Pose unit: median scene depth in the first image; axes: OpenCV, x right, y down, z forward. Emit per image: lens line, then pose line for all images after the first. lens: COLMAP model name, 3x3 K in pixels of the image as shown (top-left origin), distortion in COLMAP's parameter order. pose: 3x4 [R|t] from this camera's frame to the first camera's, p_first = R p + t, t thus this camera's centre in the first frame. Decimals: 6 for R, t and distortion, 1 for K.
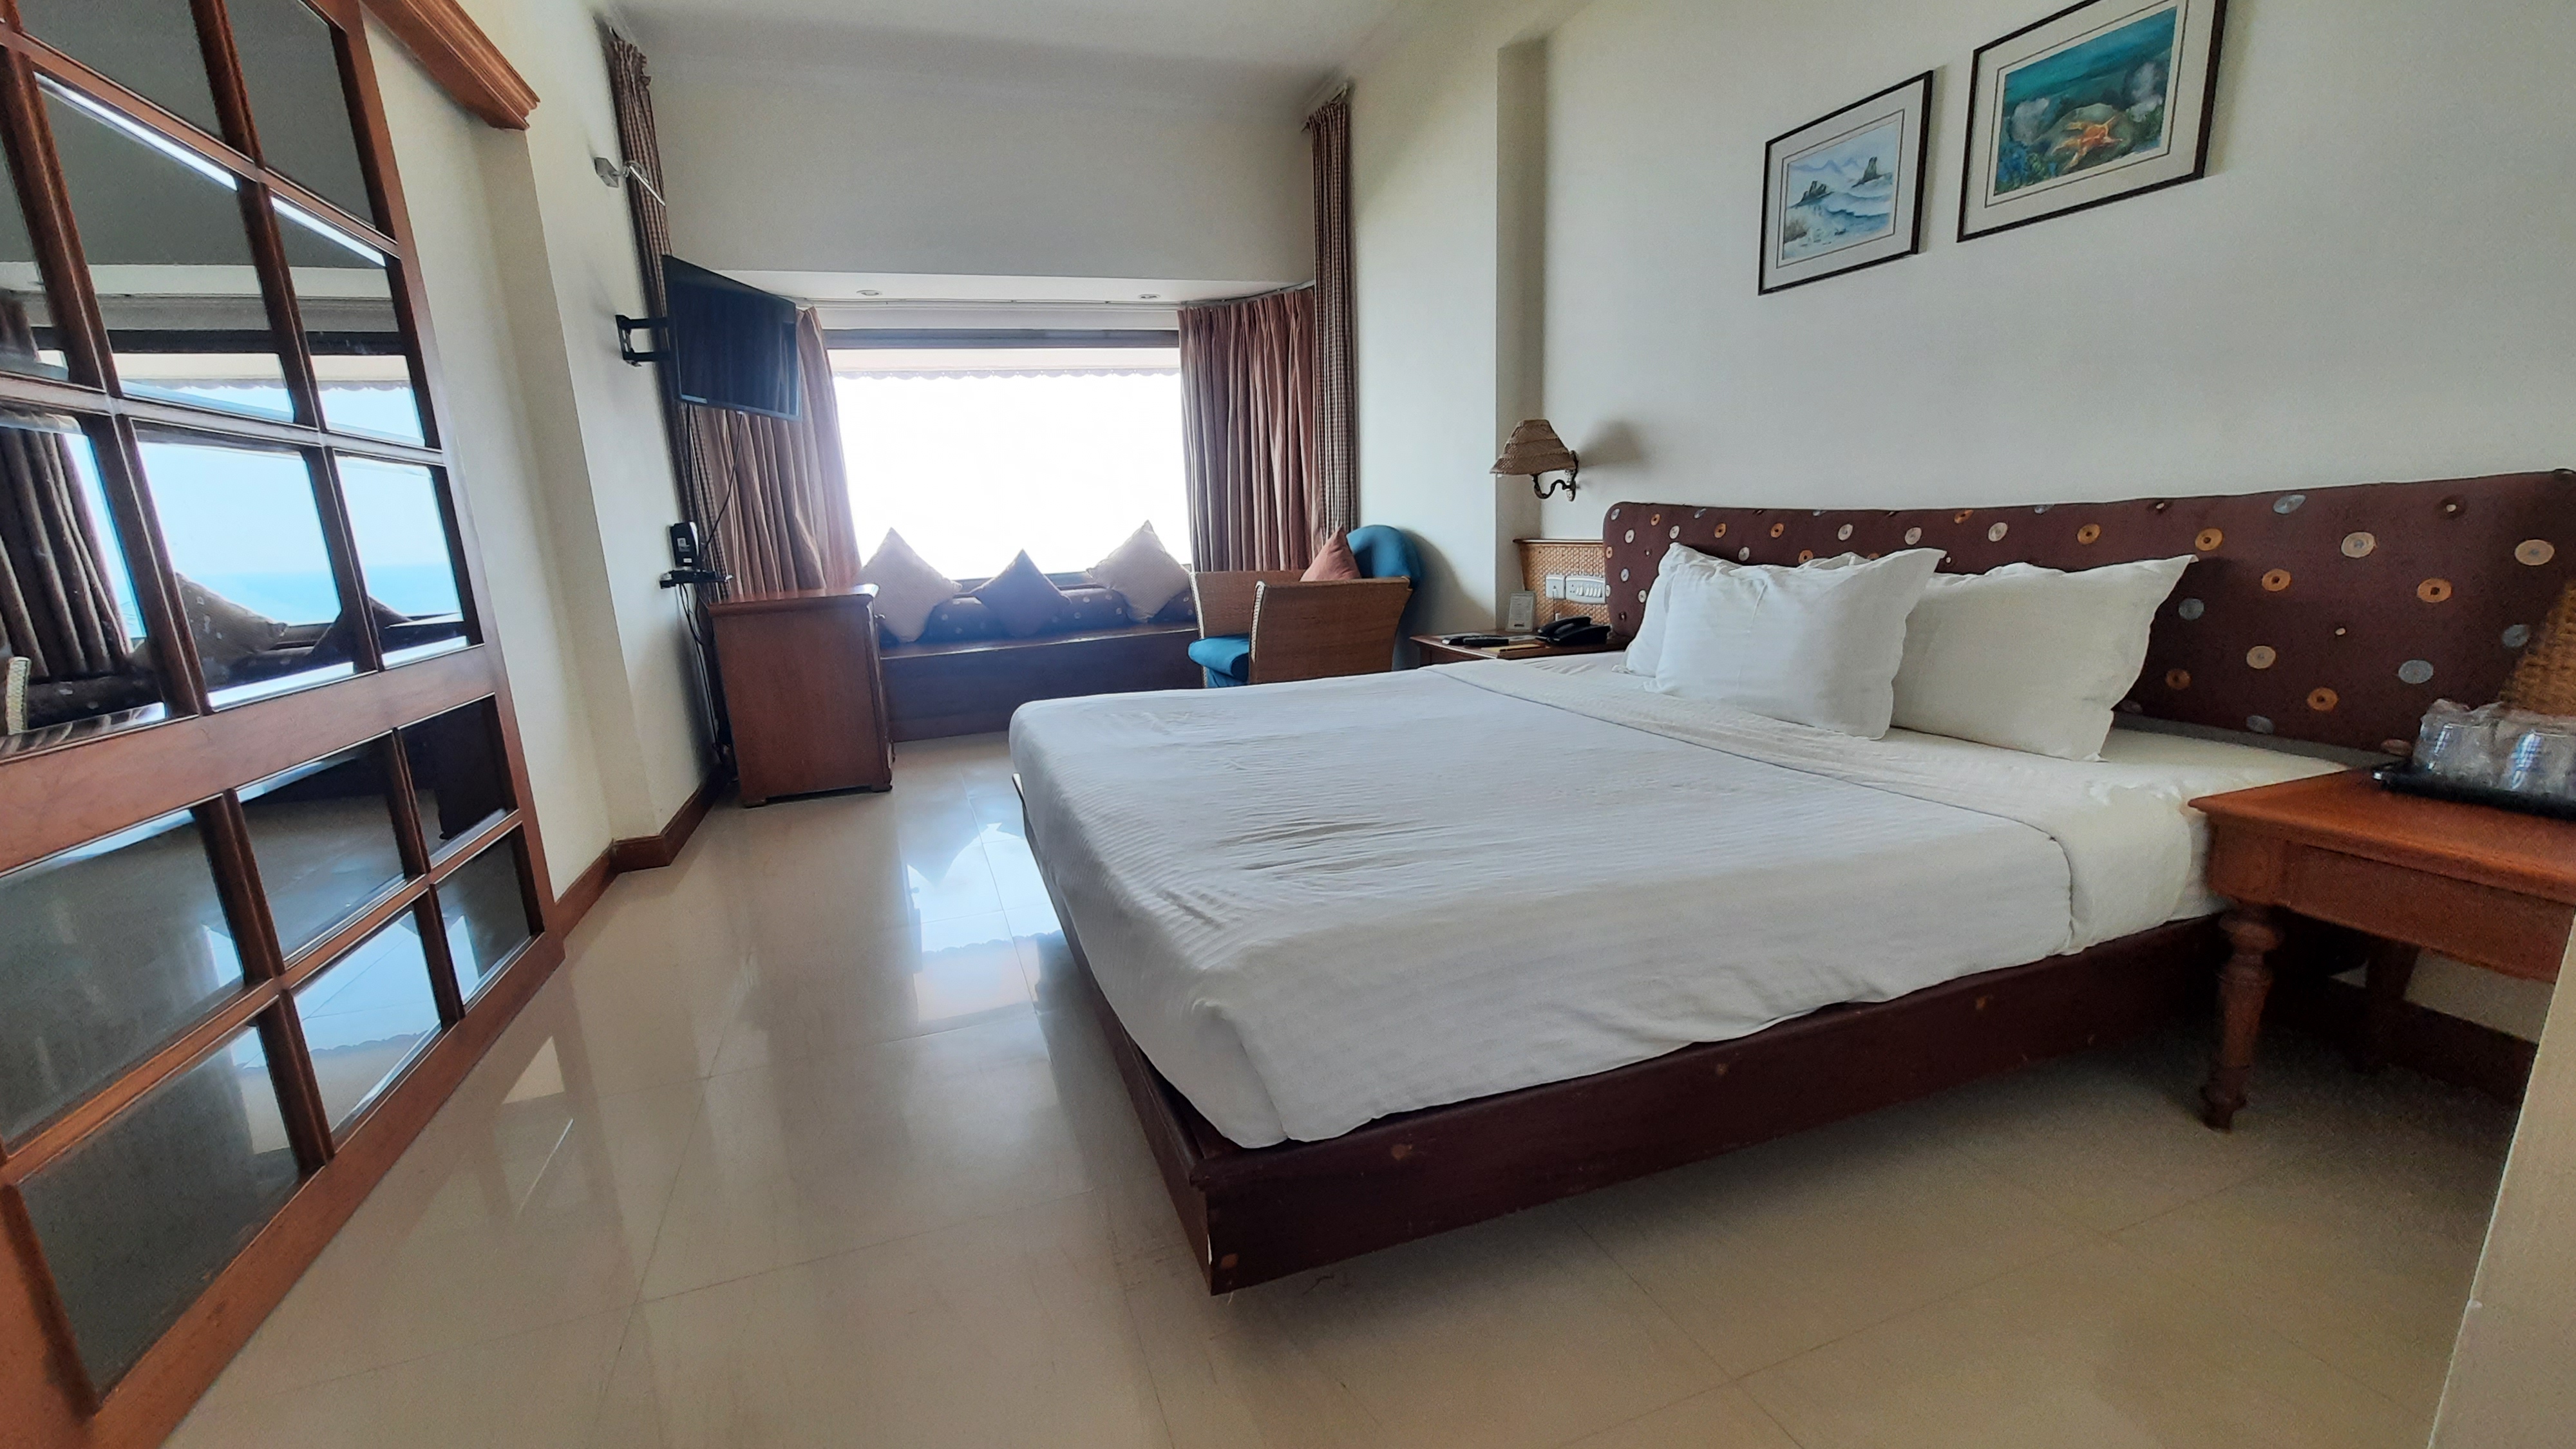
lens RADIAL K [[1015.5, 0, 1238.0], [0, 1015.5, 734.8], [0, 0, 1]] dist [-0.002418, -0.000279]
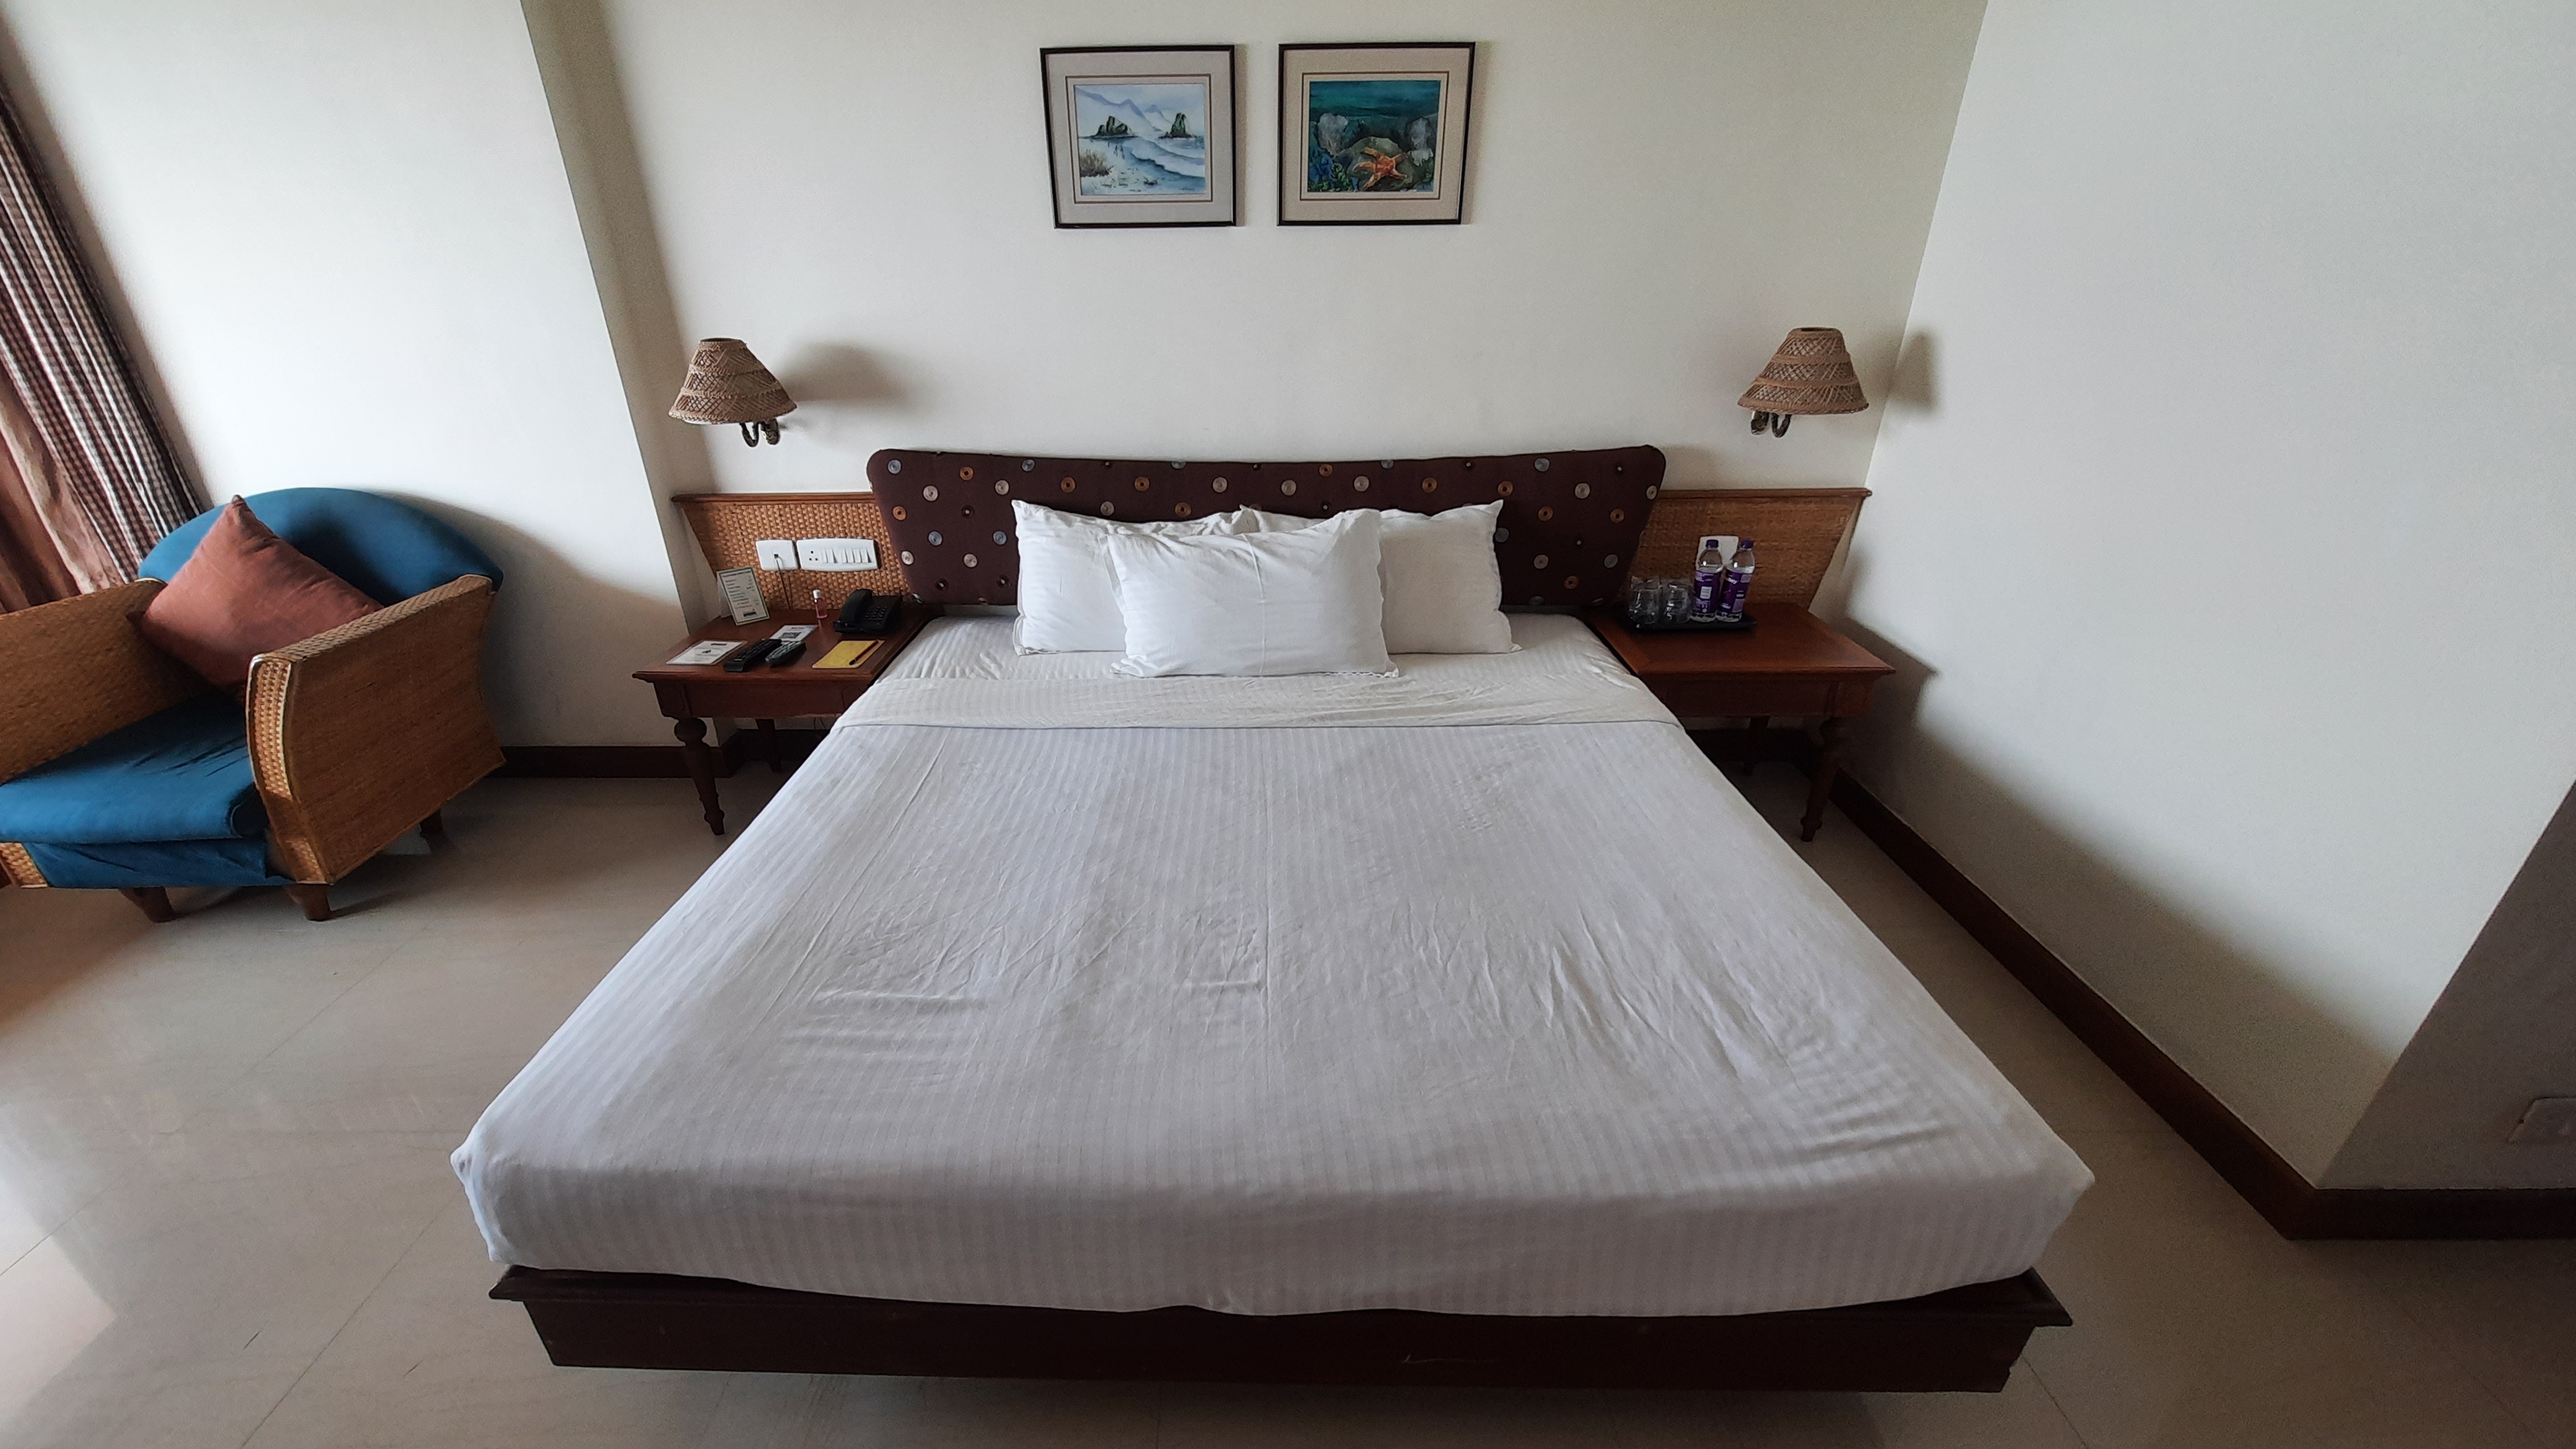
lens RADIAL K [[1017.2, 0, 1238.9], [0, 1017.2, 743.7], [0, 0, 1]] dist [-0.001642, 0.000561]
pose [[0.336590, -0.368967, 0.866355, -0.503818], [0.198741, 0.927148, 0.317645, -0.317924], [-0.920440, 0.065264, 0.385398, 0.637836]]
